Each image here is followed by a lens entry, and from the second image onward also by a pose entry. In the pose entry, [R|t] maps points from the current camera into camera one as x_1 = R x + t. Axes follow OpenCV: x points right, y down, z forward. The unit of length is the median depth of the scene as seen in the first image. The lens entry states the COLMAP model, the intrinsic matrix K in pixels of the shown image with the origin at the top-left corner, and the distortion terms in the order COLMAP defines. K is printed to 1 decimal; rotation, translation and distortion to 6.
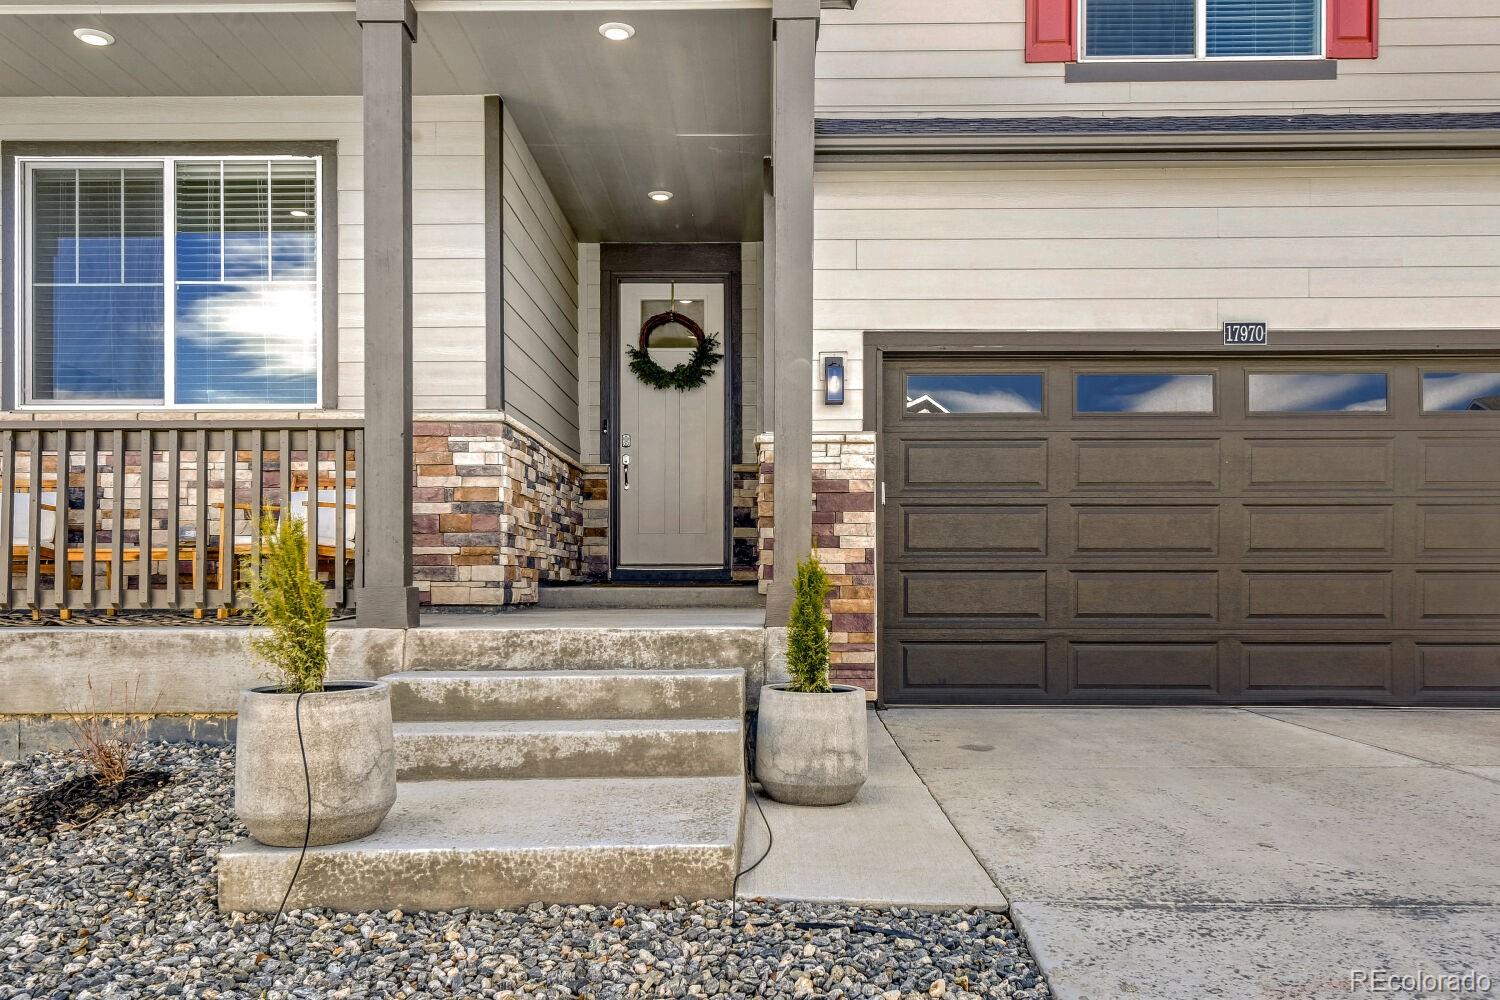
lens RADIAL K [[1231.7, 0, 747.7], [0, 1231.7, 530.7], [0, 0, 1]] dist [0.041137, 0.000321]
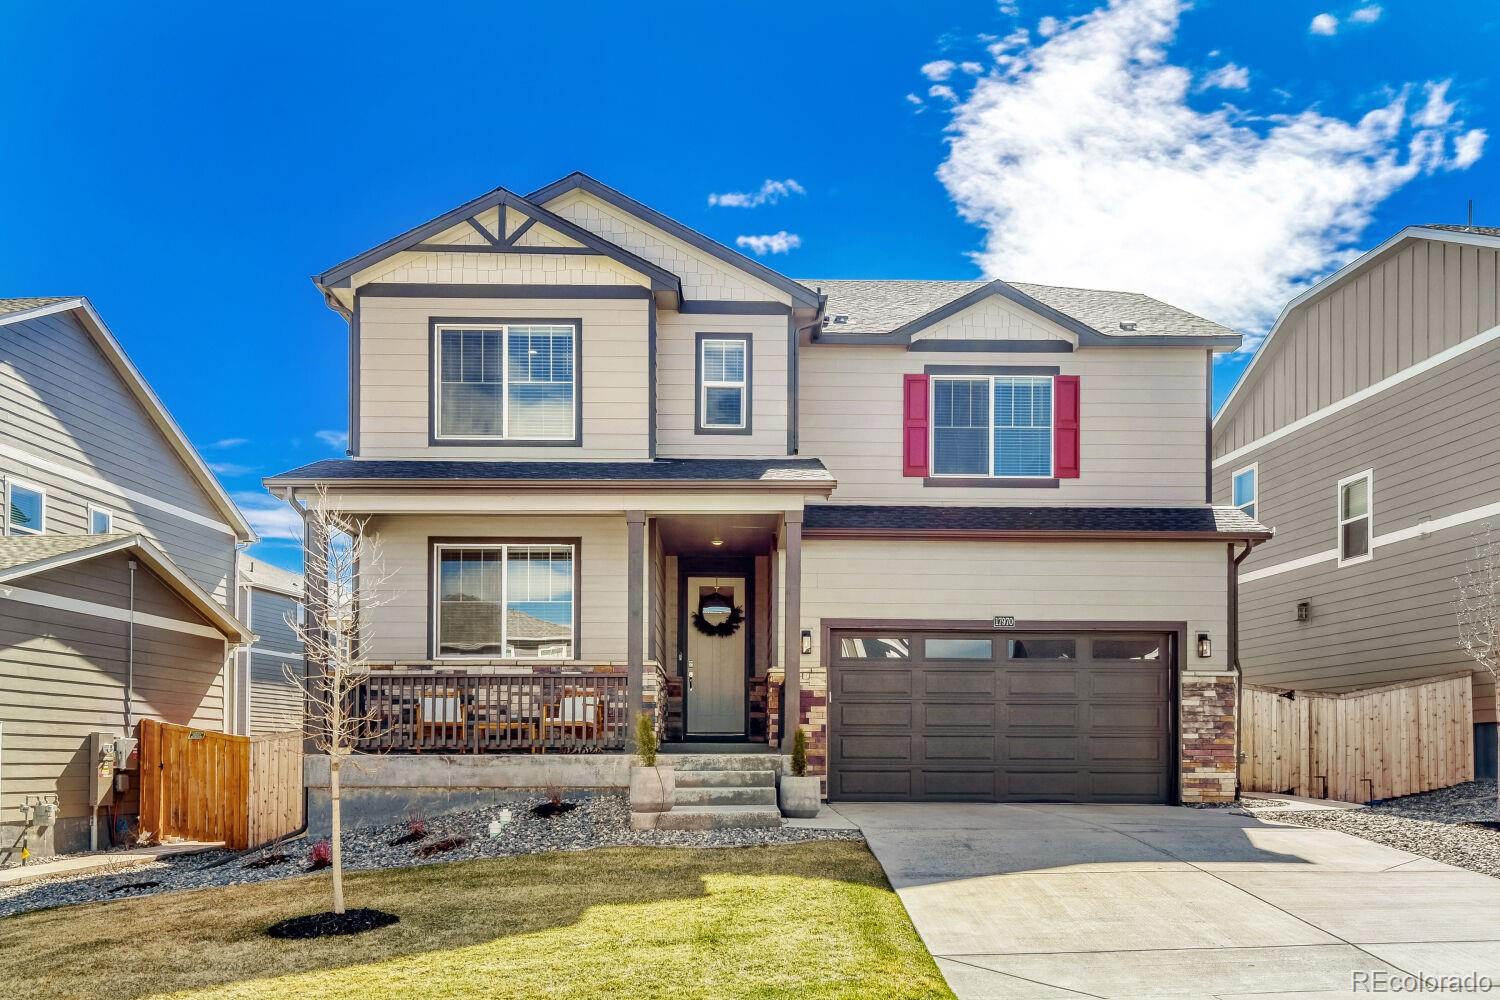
lens RADIAL K [[1283.0, 0, 751.1], [0, 1283.0, 637.5], [0, 0, 1]] dist [0.055425, -0.000678]
pose [[0.999366, 0.007001, 0.034910, -0.096488], [-0.005200, 0.998663, -0.051429, -0.019339], [-0.035223, 0.051214, 0.998066, -1.127198]]
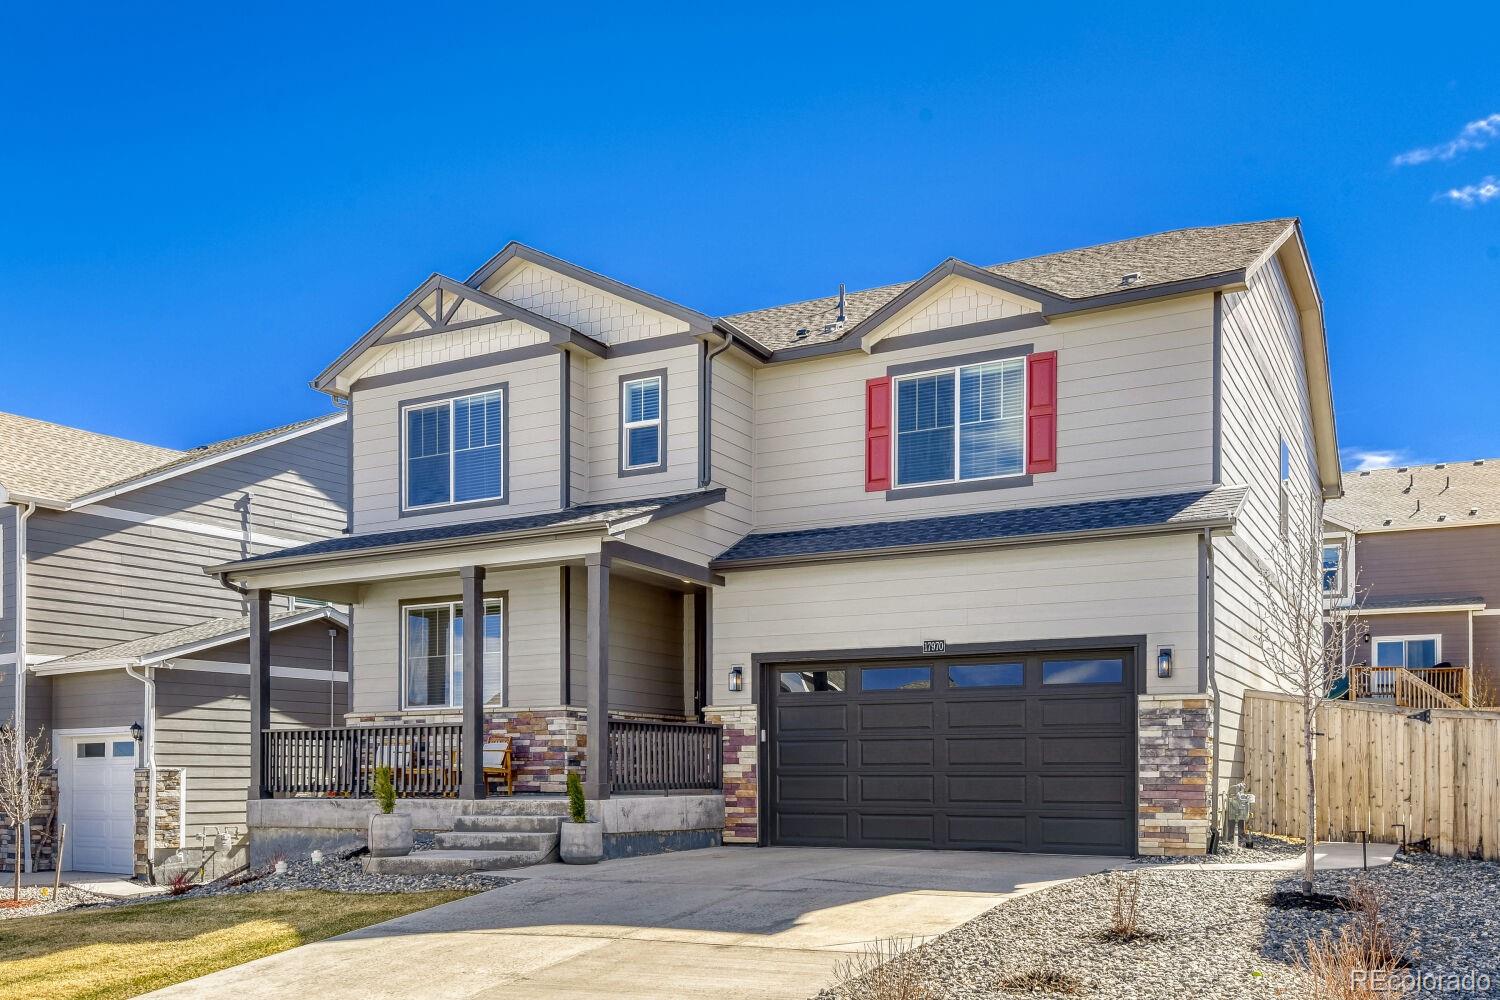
lens RADIAL K [[1330.8, 0, 749.3], [0, 1330.8, 665.6], [0, 0, 1]] dist [0.069230, -0.000761]
pose [[0.886683, -0.039251, -0.460708, 1.070984], [0.020264, 0.998732, -0.046089, -0.044786], [0.461933, 0.031531, 0.886354, -0.878930]]
